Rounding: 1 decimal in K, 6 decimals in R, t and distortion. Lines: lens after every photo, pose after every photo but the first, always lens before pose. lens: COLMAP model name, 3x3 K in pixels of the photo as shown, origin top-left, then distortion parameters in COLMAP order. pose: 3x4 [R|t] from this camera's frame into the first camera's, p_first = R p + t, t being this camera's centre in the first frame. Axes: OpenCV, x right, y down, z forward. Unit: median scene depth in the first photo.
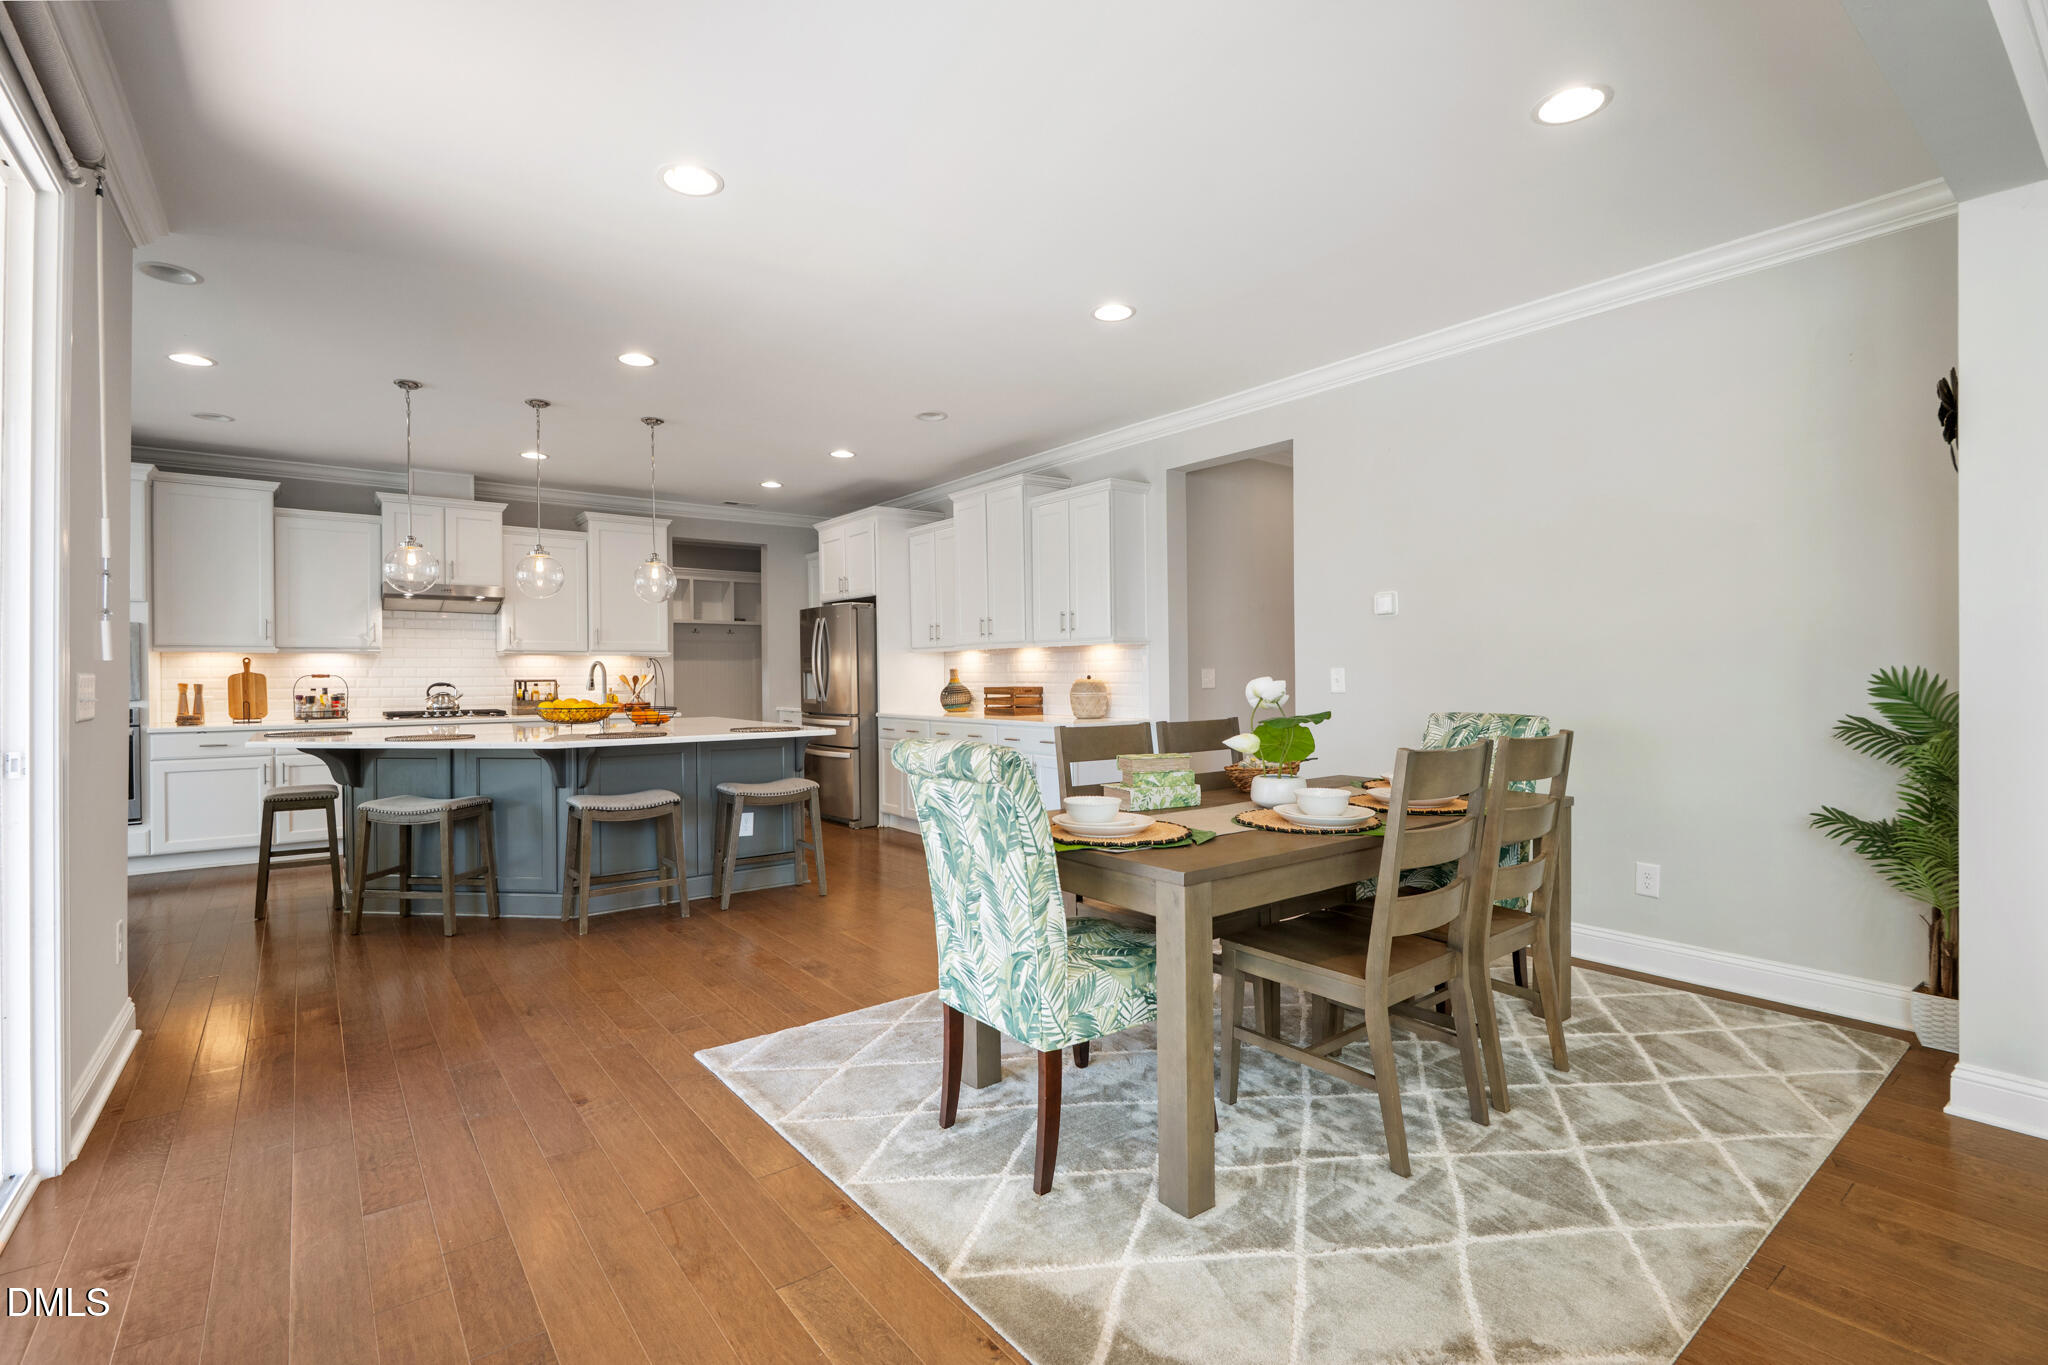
lens RADIAL K [[941.1, 0, 1030.8], [0, 941.1, 688.6], [0, 0, 1]] dist [0.002702, -0.007180]
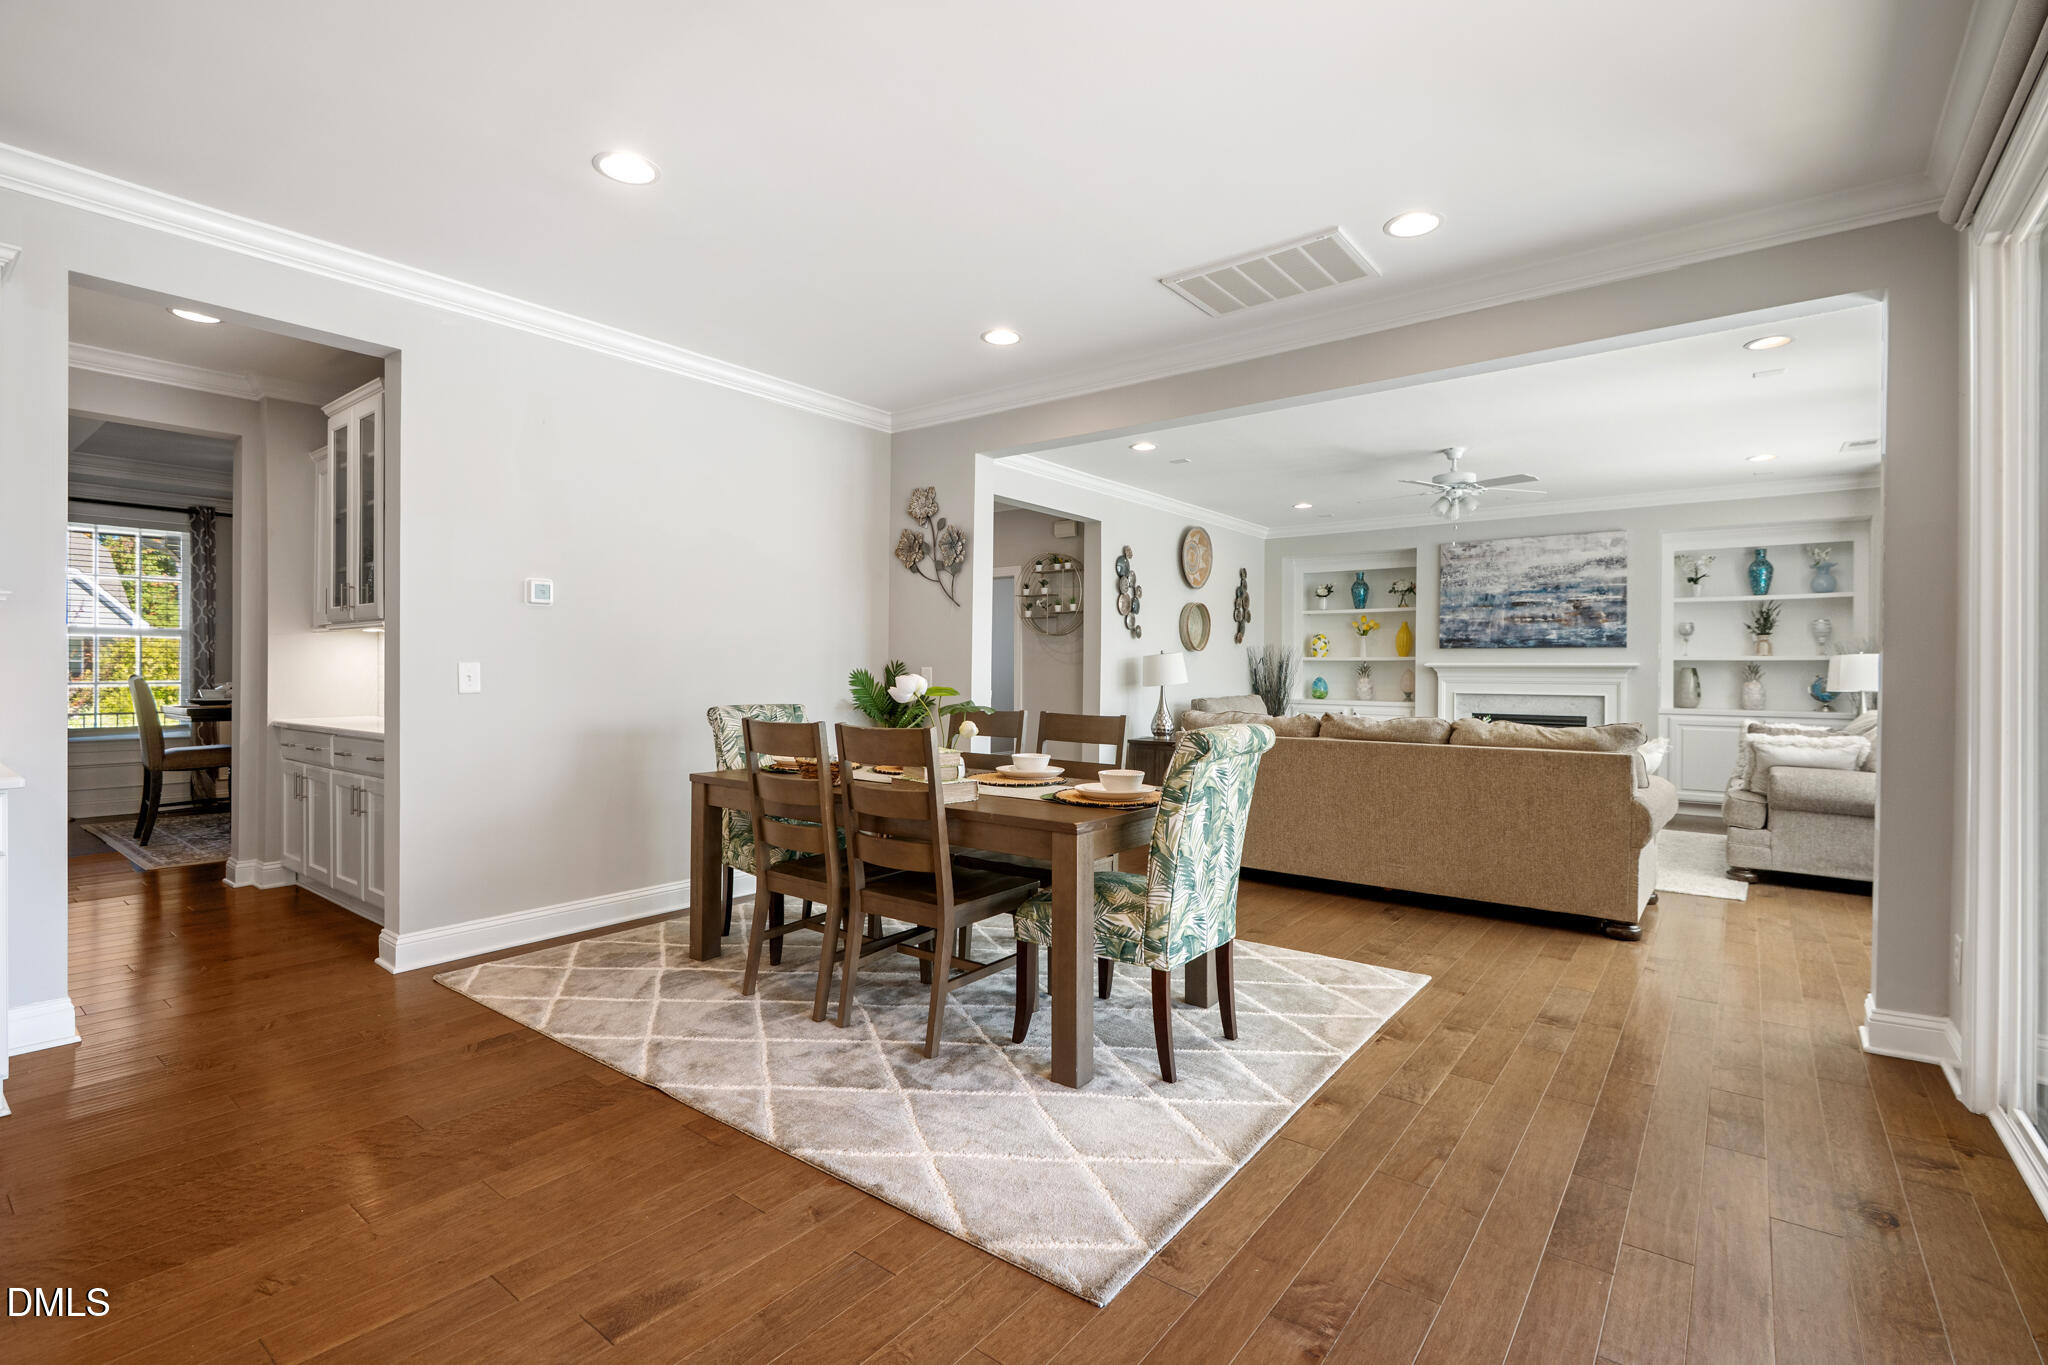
lens RADIAL K [[941.1, 0, 1019.7], [0, 941.1, 670.8], [0, 0, 1]] dist [0.002702, -0.007180]
pose [[-0.245631, 0.005586, 0.969347, -0.527850], [0.009296, 0.999951, -0.003406, -0.006822], [-0.969319, 0.008174, -0.245670, 0.680632]]
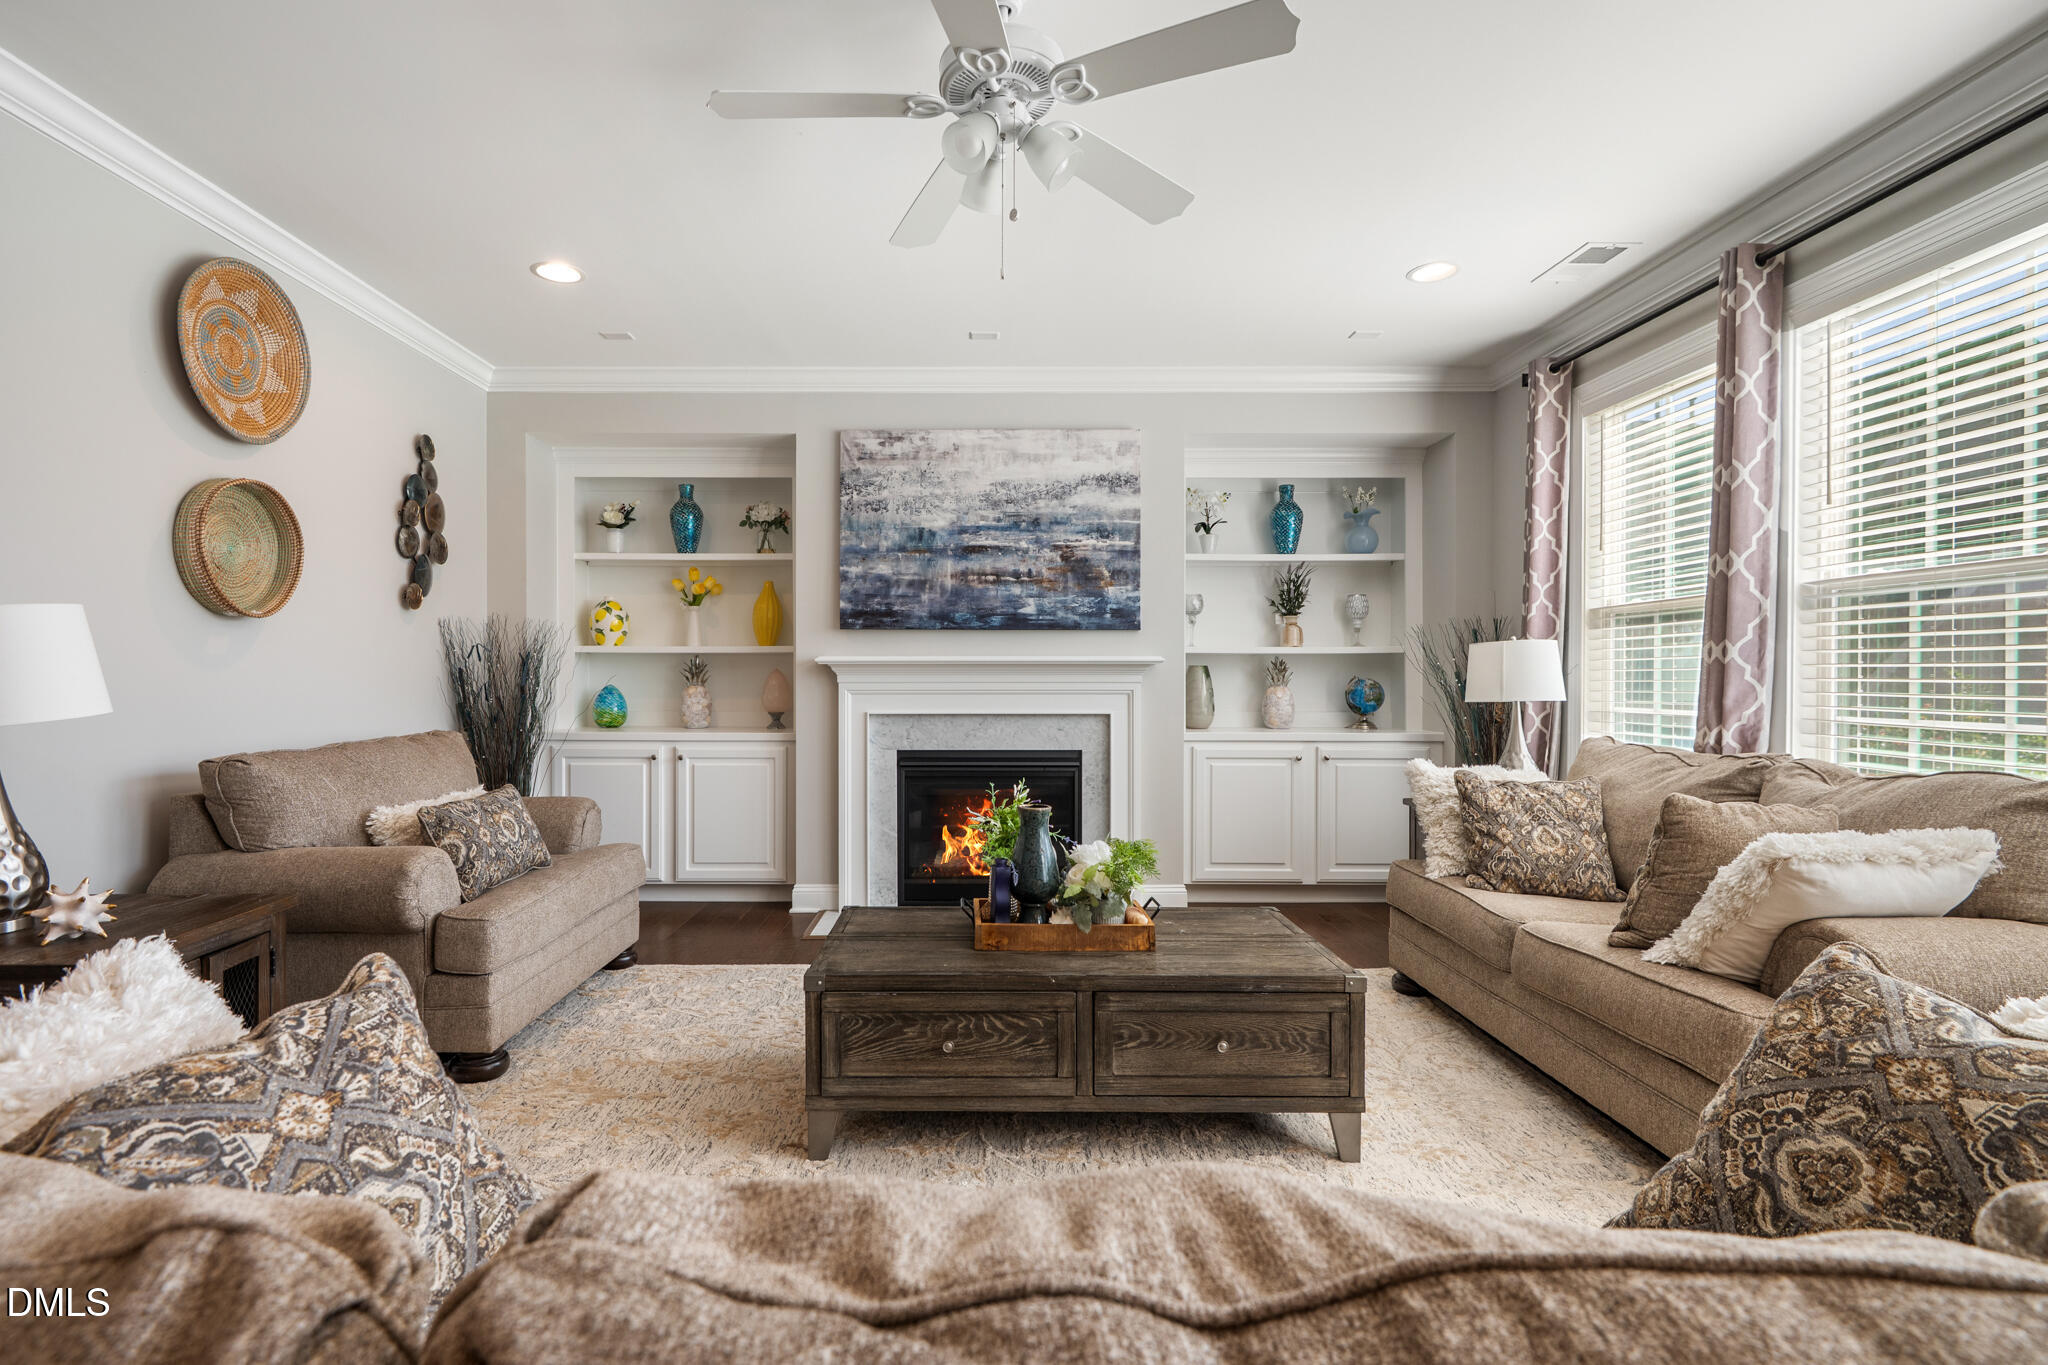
lens RADIAL K [[941.1, 0, 979.0], [0, 941.1, 688.7], [0, 0, 1]] dist [0.002702, -0.007180]
pose [[-0.792043, -0.001176, 0.610464, 0.306917], [0.014000, 0.999700, 0.020090, -0.005090], [-0.610305, 0.024458, -0.791789, 0.140530]]
